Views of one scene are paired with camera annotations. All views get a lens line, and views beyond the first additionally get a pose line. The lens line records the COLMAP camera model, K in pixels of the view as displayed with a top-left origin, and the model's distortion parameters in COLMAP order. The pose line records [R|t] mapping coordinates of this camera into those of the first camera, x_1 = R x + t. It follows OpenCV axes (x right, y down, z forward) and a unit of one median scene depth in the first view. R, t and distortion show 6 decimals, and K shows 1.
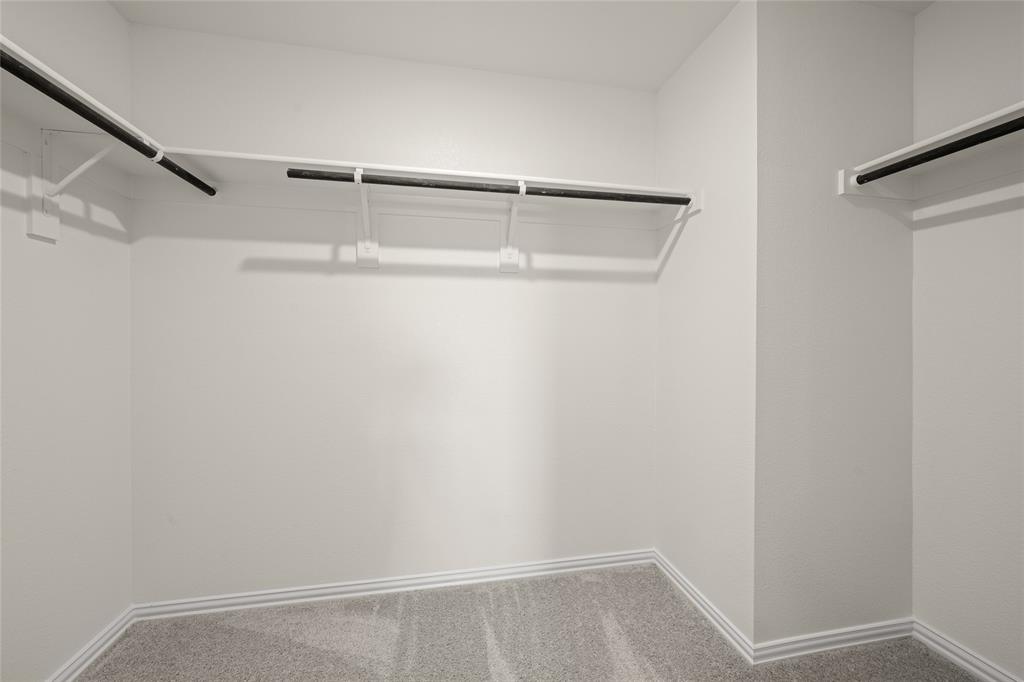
lens RADIAL K [[401.4, 0, 515.9], [0, 401.4, 335.3], [0, 0, 1]] dist [-0.001943, 0.000047]
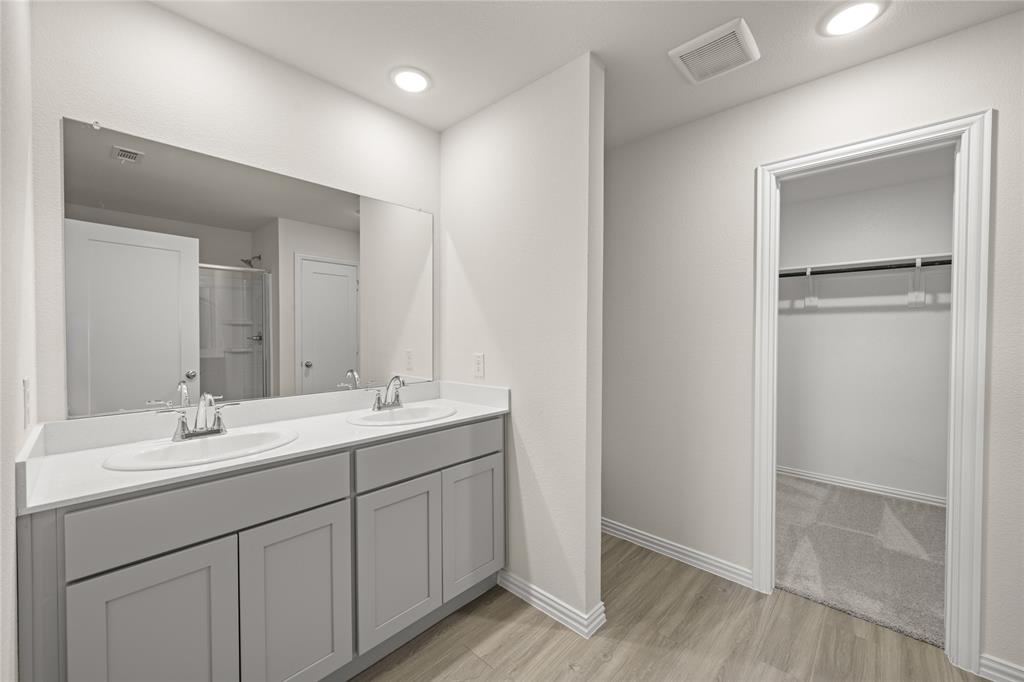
lens RADIAL K [[401.4, 0, 512.8], [0, 401.4, 342.7], [0, 0, 1]] dist [-0.001943, 0.000047]
pose [[0.580626, 0.015264, -0.814027, 0.441635], [-0.001737, 0.999845, 0.017509, -0.054308], [0.814168, -0.008752, 0.580563, -1.539767]]
